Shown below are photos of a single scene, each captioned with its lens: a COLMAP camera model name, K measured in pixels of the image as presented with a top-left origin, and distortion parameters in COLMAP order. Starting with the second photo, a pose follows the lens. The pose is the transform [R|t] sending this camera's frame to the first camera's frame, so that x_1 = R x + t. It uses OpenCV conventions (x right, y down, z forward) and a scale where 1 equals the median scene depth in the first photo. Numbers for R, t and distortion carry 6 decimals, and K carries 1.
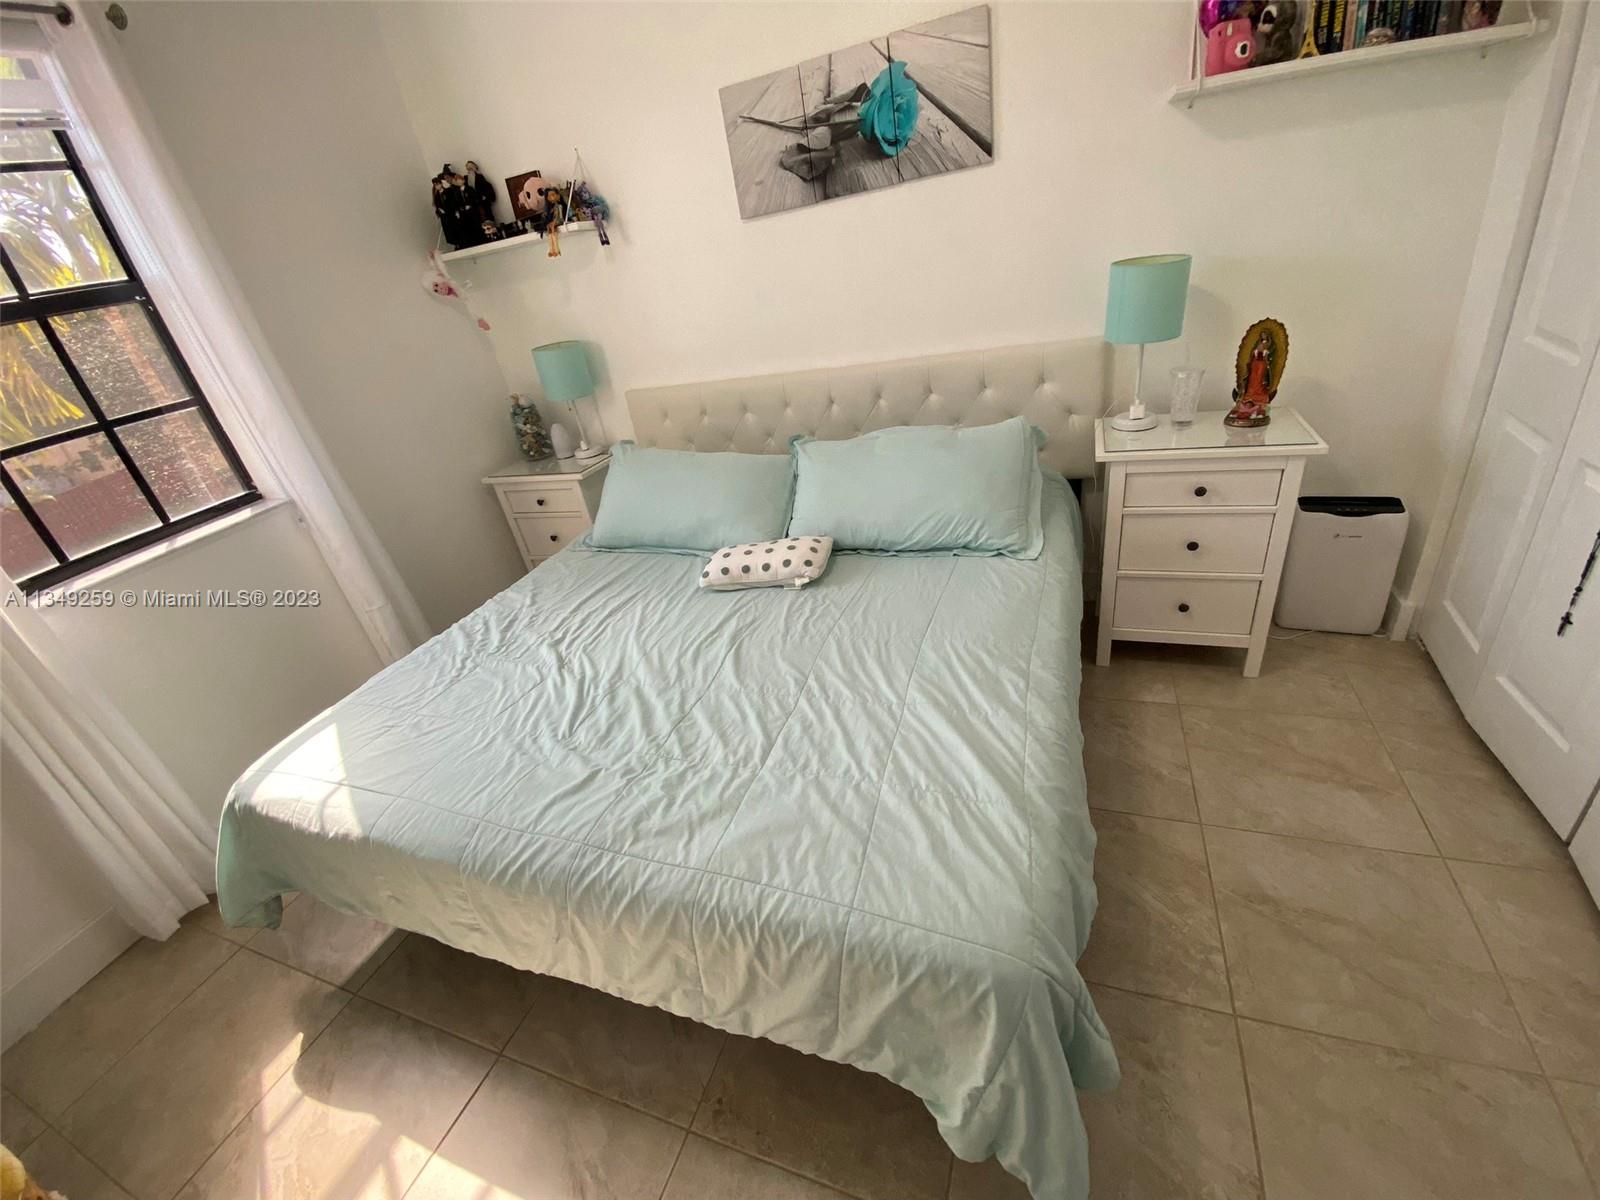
lens RADIAL K [[648.9, 0, 800.2], [0, 648.9, 598.2], [0, 0, 1]] dist [0.007350, -0.012698]
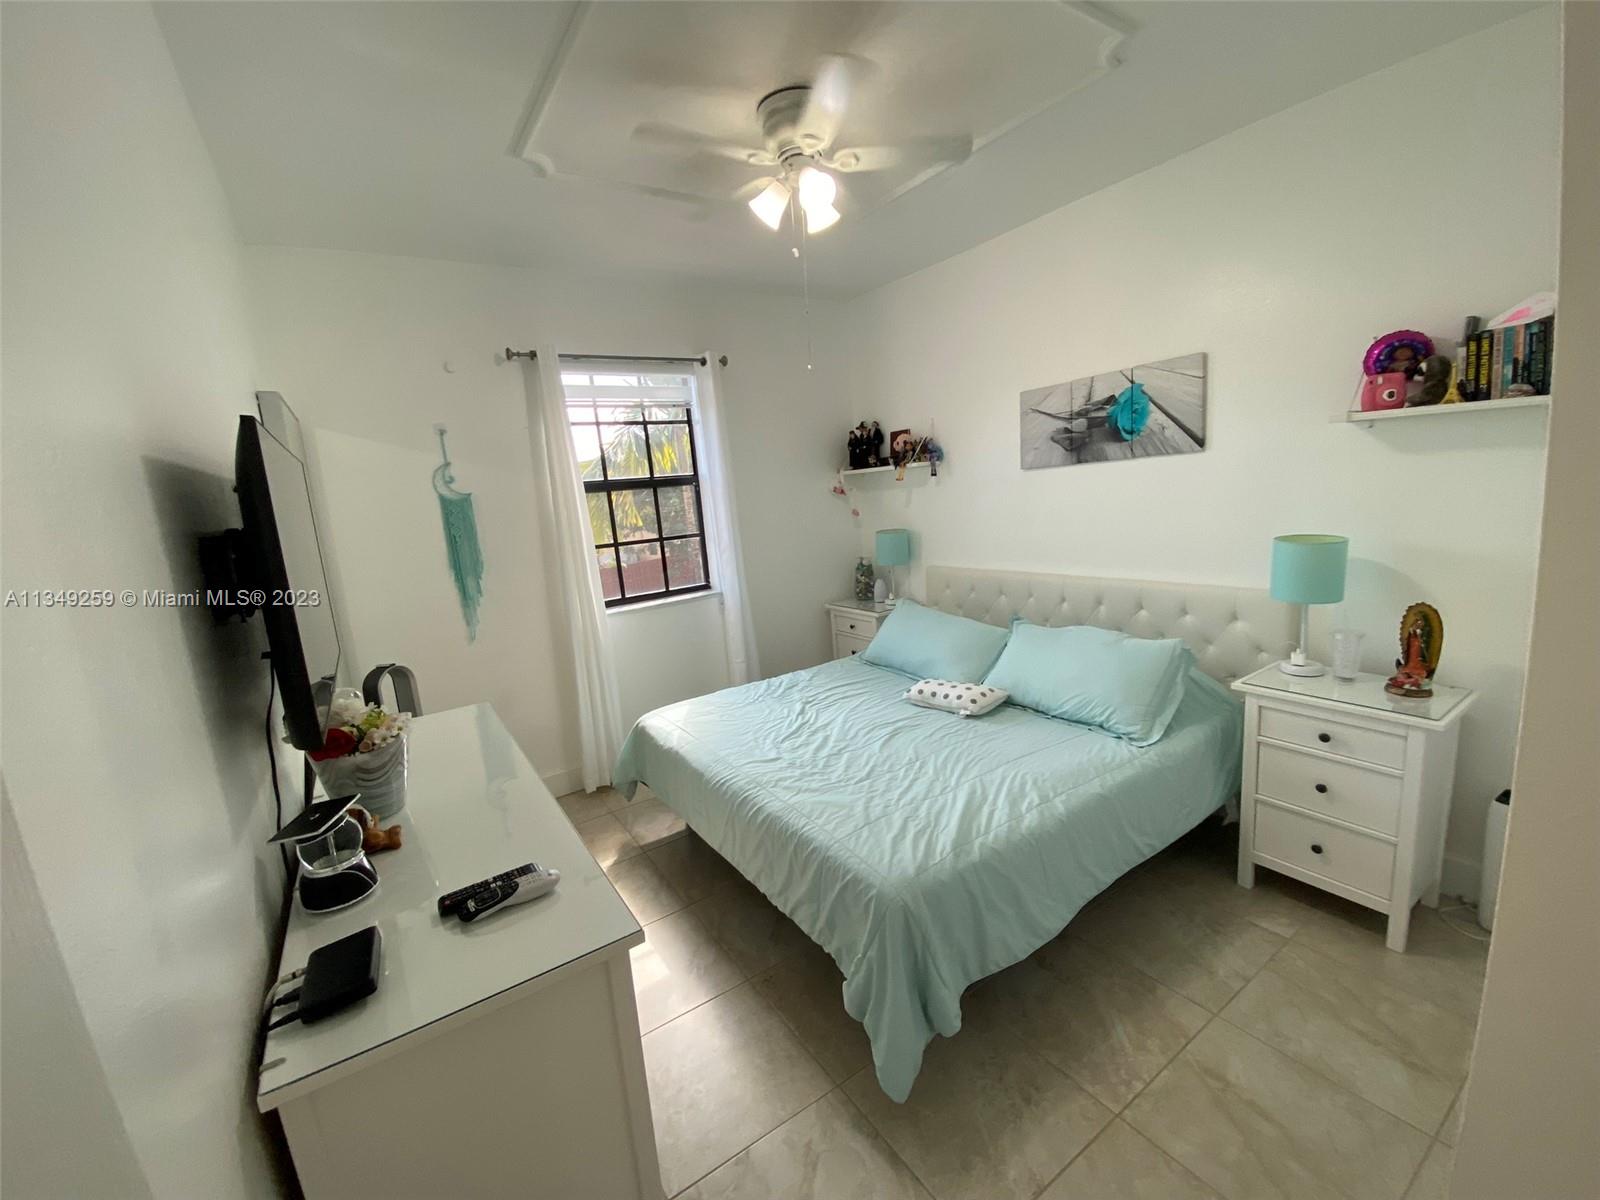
lens RADIAL K [[648.9, 0, 804.5], [0, 648.9, 606.1], [0, 0, 1]] dist [0.007350, -0.012698]
pose [[0.808894, 0.199199, -0.553181, 0.434005], [-0.321738, 0.937457, -0.132889, 0.054231], [0.492112, 0.285473, 0.822393, -0.384058]]
